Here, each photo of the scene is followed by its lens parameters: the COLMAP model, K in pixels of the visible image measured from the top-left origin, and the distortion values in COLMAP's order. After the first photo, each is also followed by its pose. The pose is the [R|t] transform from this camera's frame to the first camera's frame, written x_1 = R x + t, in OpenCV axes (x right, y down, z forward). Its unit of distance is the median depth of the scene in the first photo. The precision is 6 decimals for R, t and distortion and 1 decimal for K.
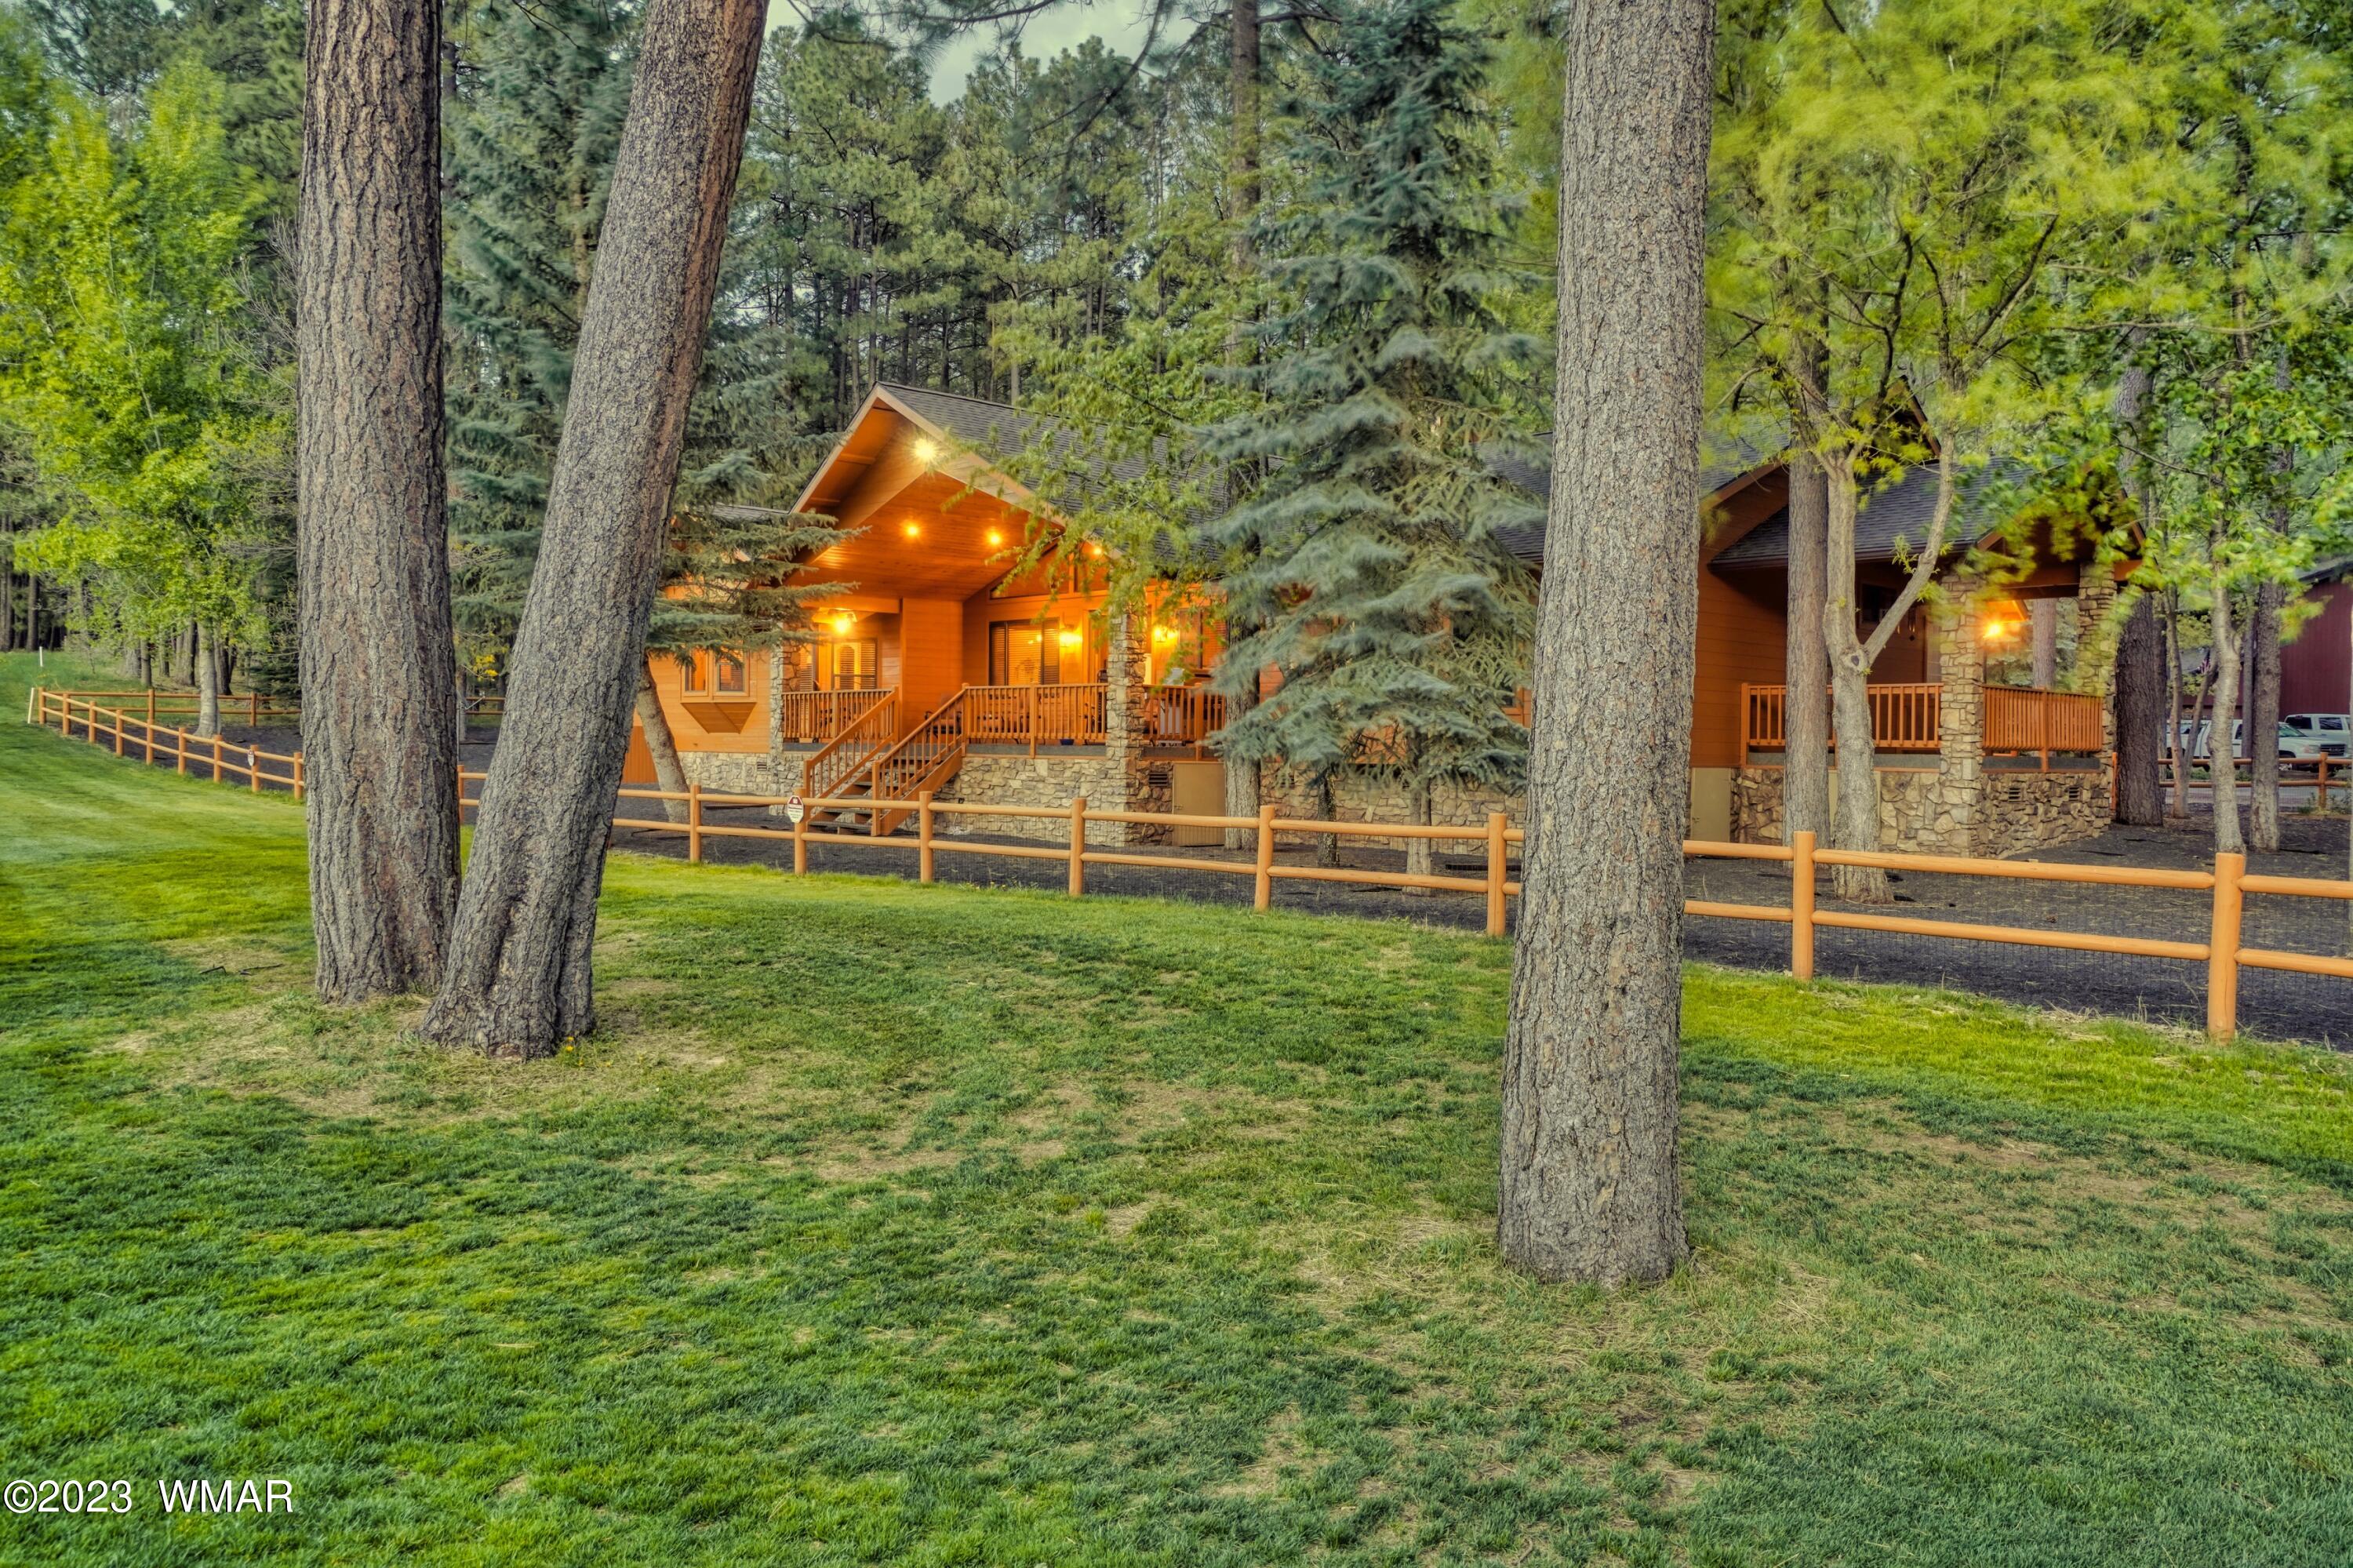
lens RADIAL K [[1788.2, 0, 1176.5], [0, 1788.2, 784.0], [0, 0, 1]] dist [-0.000912, -0.000889]
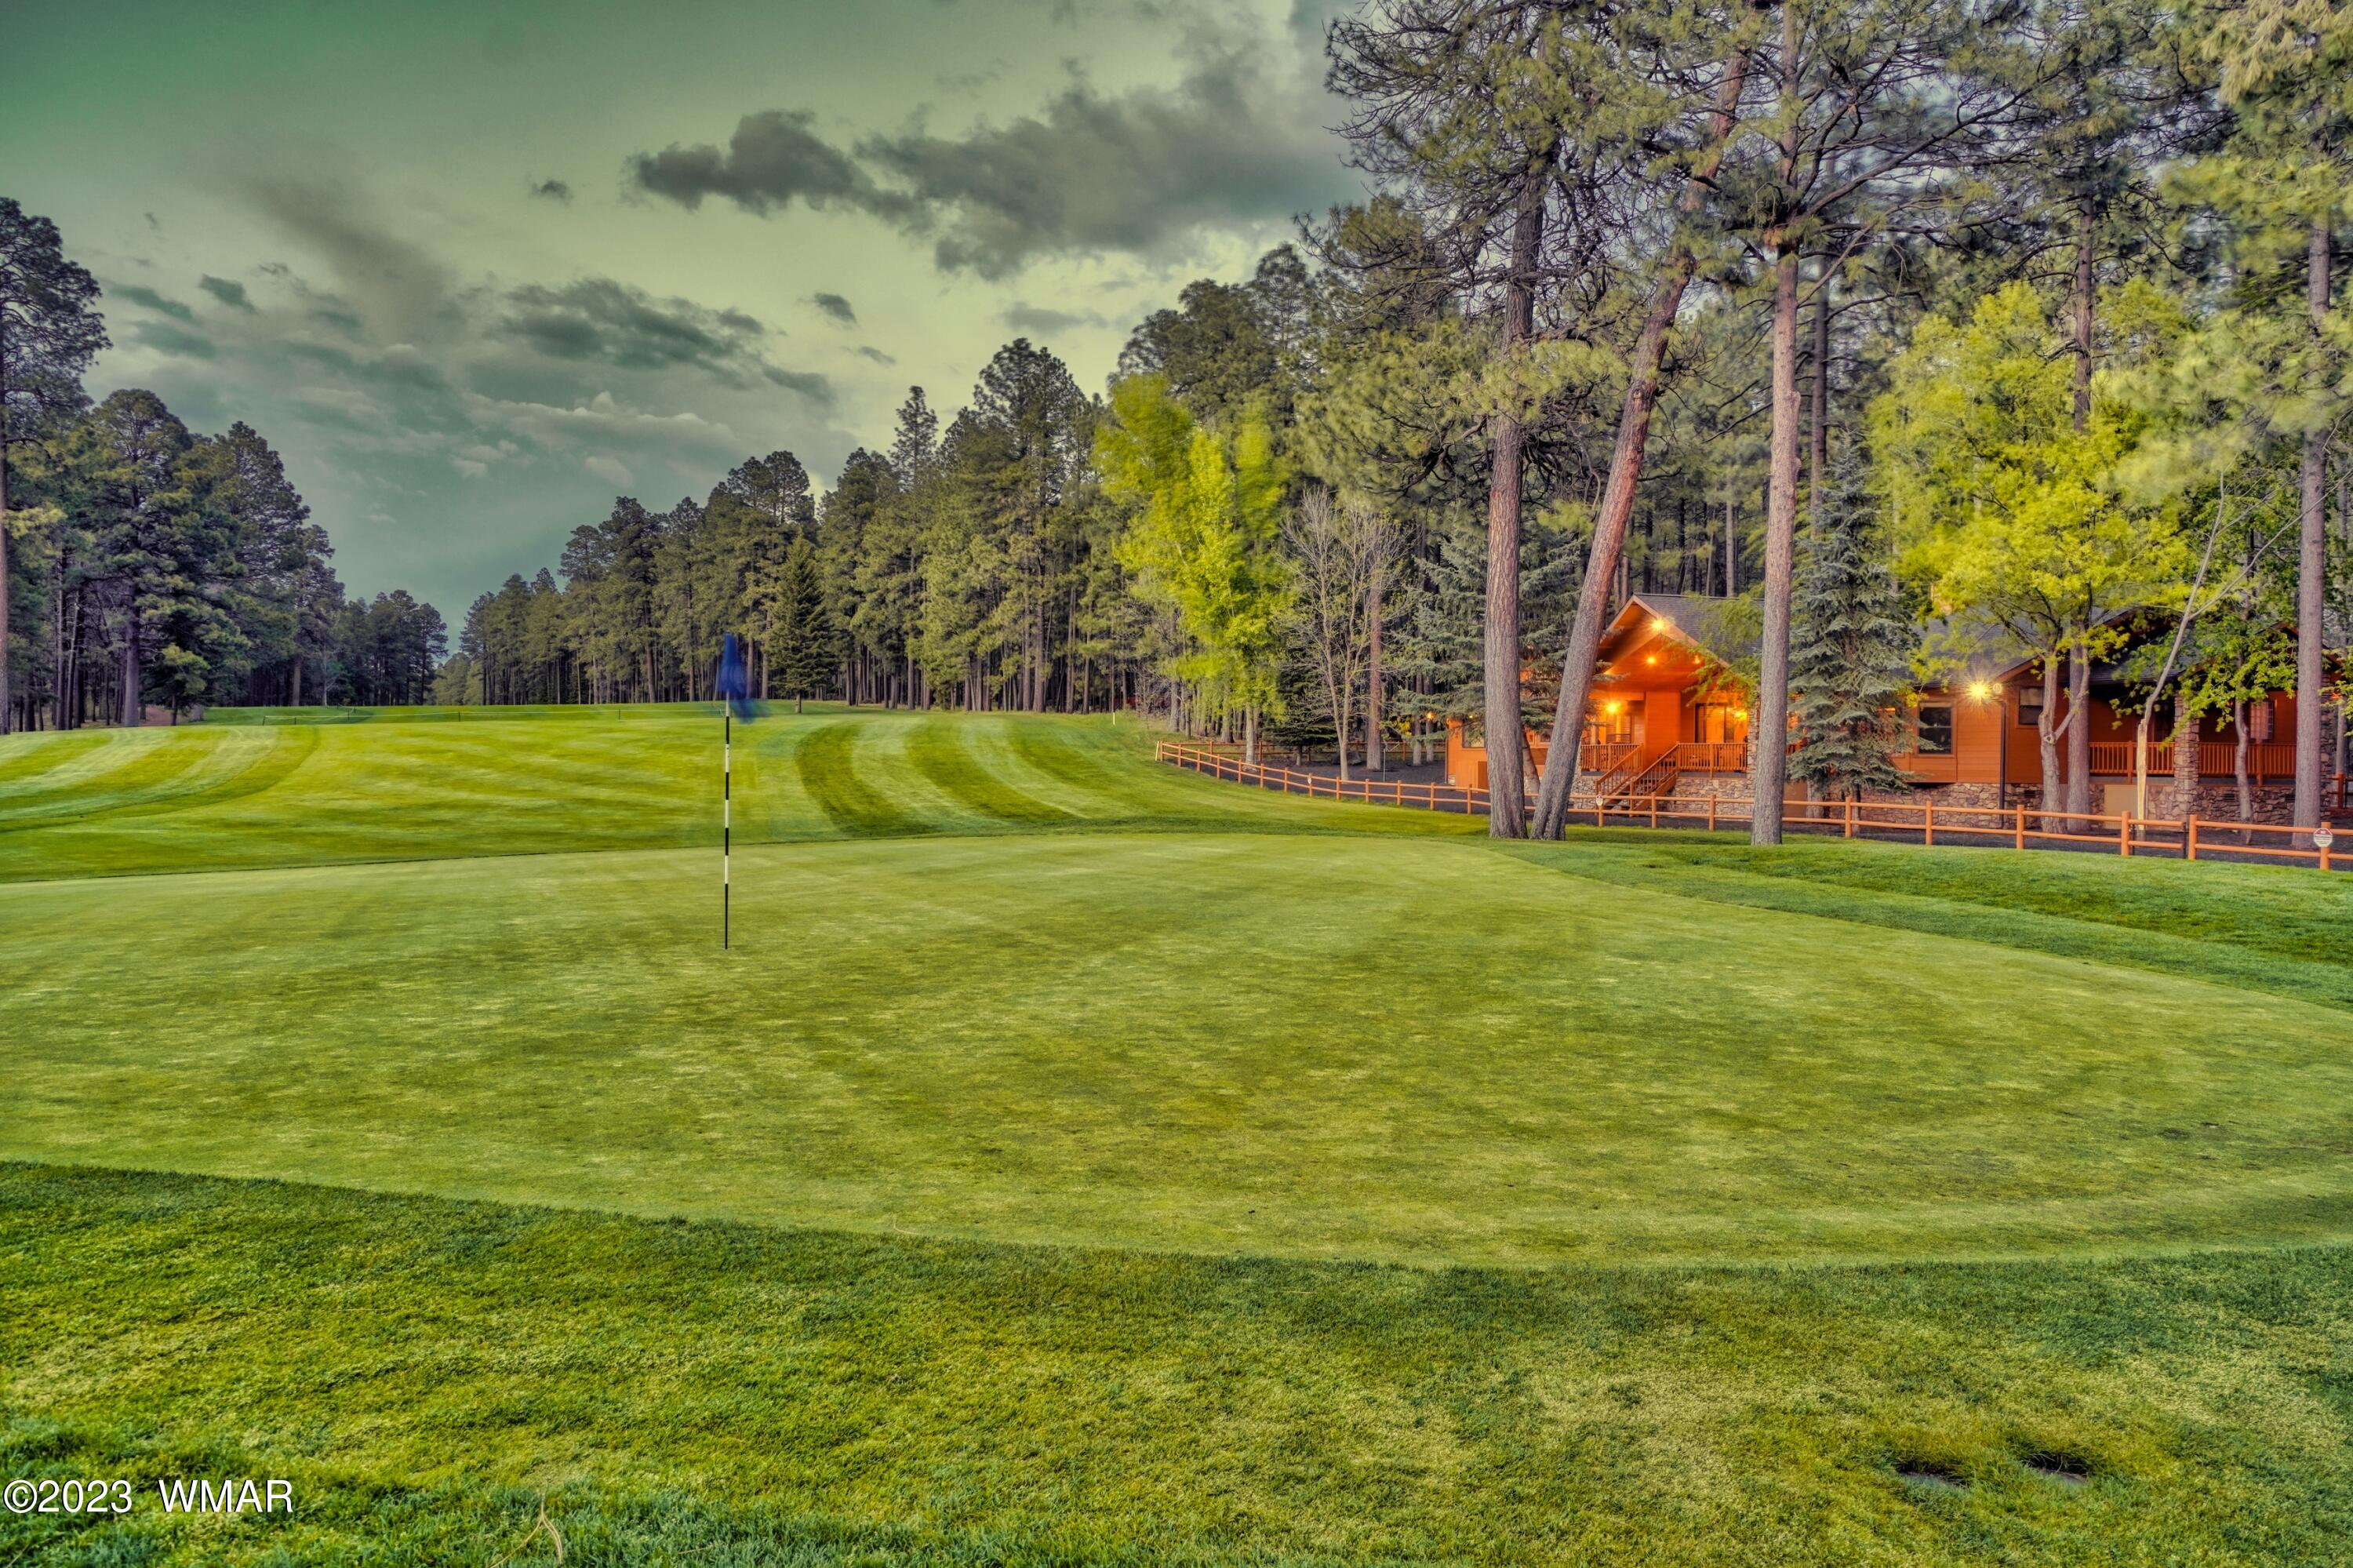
lens RADIAL K [[1788.2, 0, 1176.5], [0, 1788.2, 784.0], [0, 0, 1]] dist [-0.000912, -0.000889]
pose [[0.917381, 0.000833, -0.398009, 0.153880], [-0.006149, 0.999908, -0.012079, 0.017494], [0.397963, 0.013528, 0.917302, -1.000562]]
